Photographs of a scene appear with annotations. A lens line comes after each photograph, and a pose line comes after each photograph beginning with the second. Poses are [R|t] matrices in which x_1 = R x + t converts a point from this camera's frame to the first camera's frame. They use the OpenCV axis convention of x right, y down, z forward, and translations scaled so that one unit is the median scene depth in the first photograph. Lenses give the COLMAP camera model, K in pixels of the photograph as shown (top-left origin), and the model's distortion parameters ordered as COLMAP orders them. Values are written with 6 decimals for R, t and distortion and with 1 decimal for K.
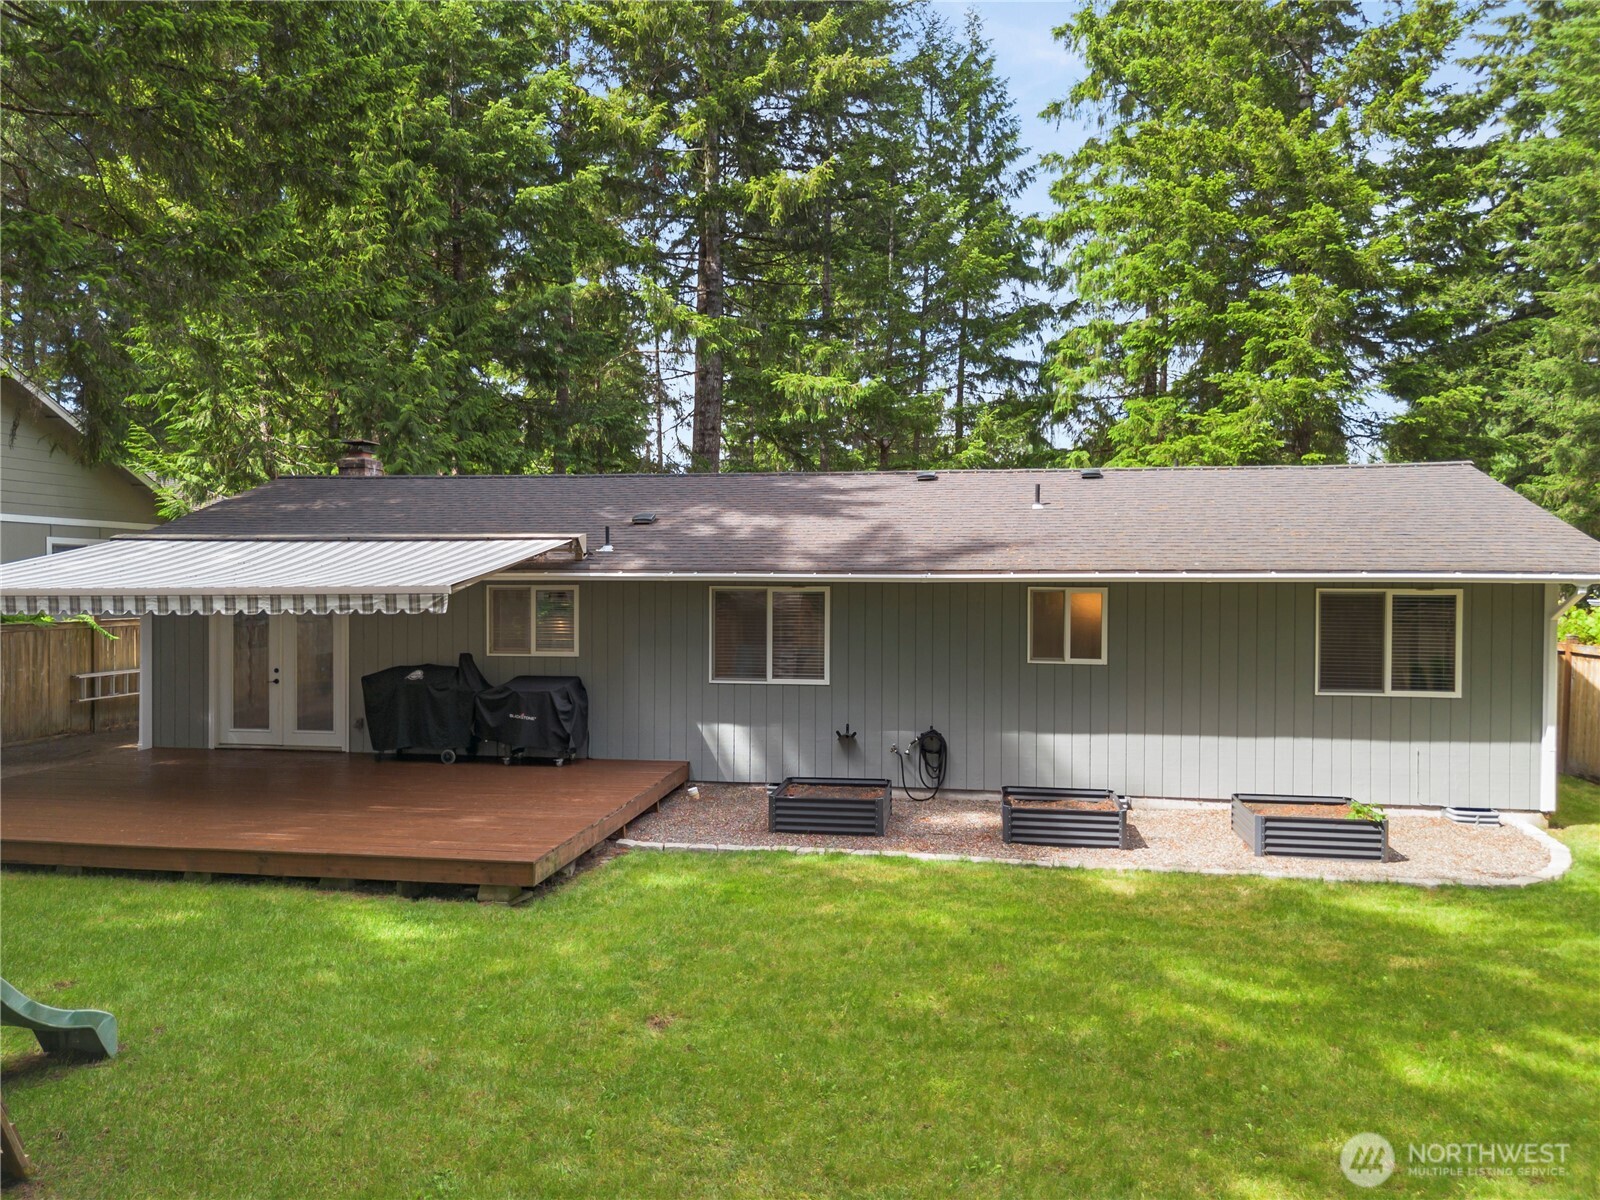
lens RADIAL K [[1156.4, 0, 802.5], [0, 1156.4, 576.9], [0, 0, 1]] dist [0.064772, -0.087132]
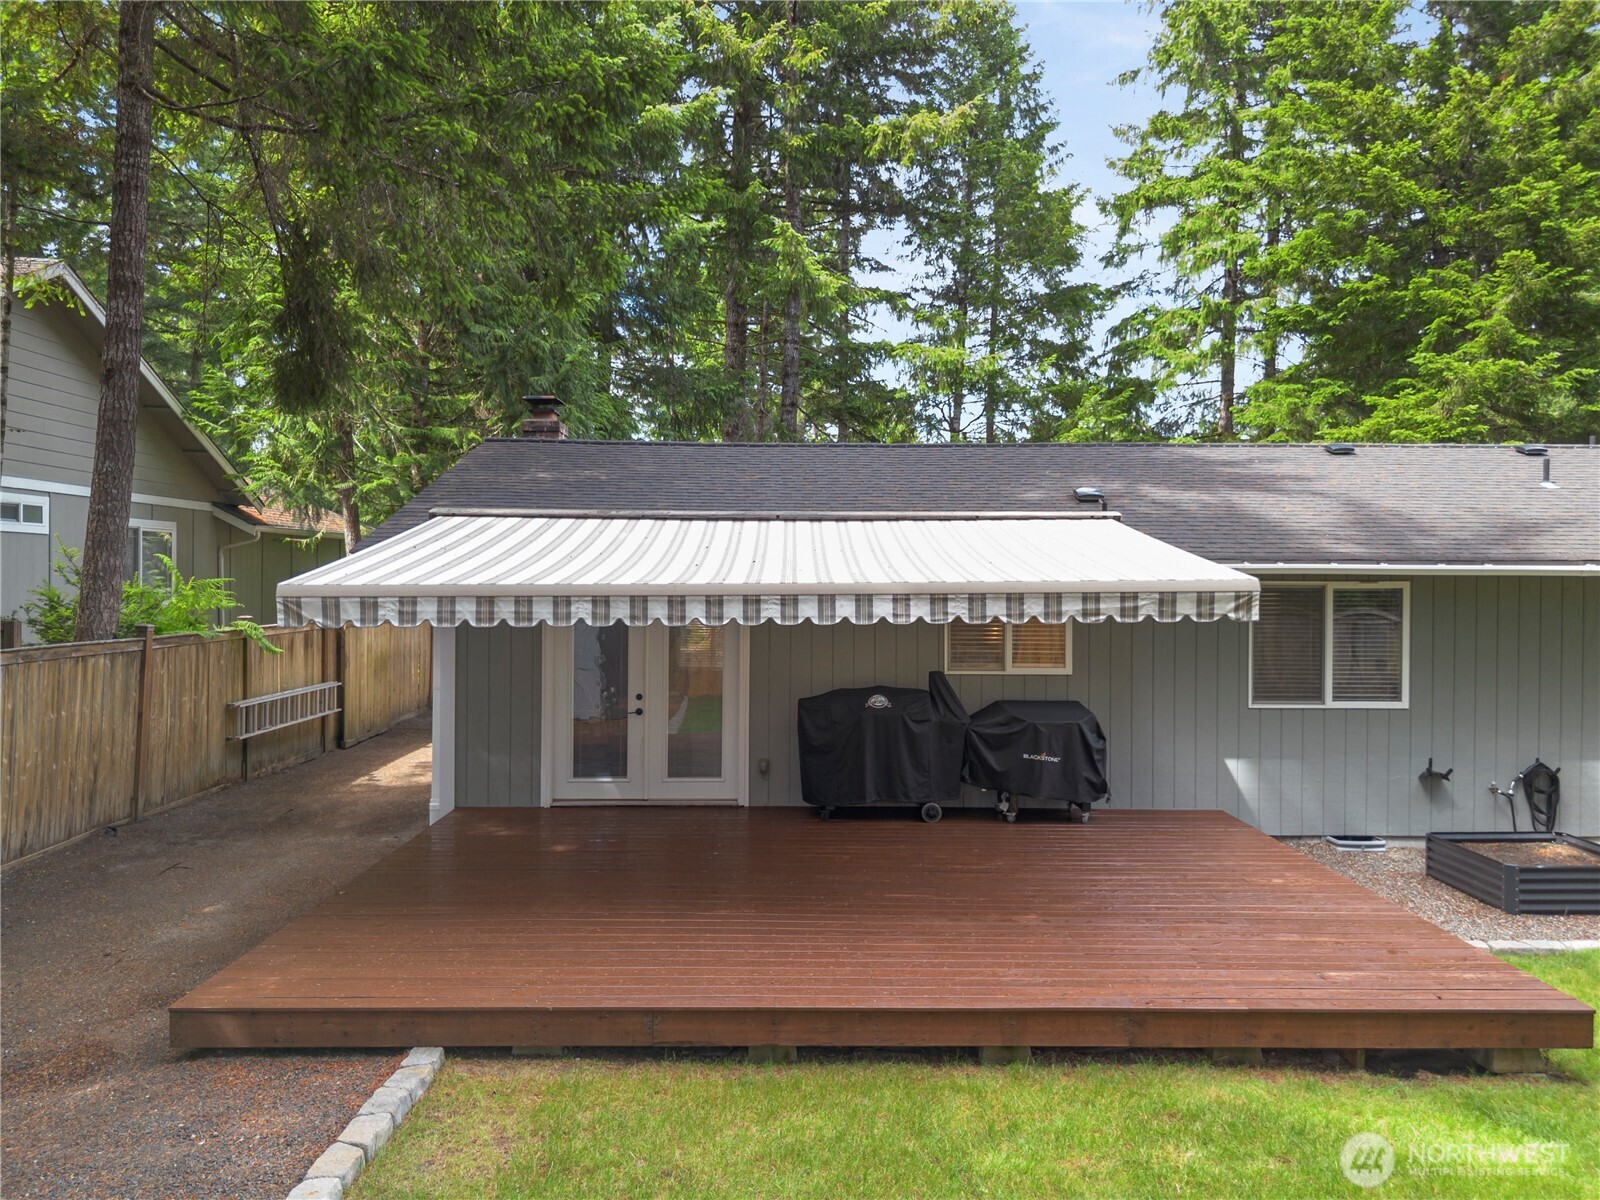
lens RADIAL K [[1156.4, 0, 802.5], [0, 1156.4, 576.9], [0, 0, 1]] dist [0.064772, -0.087132]
pose [[0.986731, 0.000776, 0.162360, -0.507807], [-0.001213, 0.999996, 0.002591, 0.003475], [-0.162357, -0.002754, 0.986728, 0.289962]]
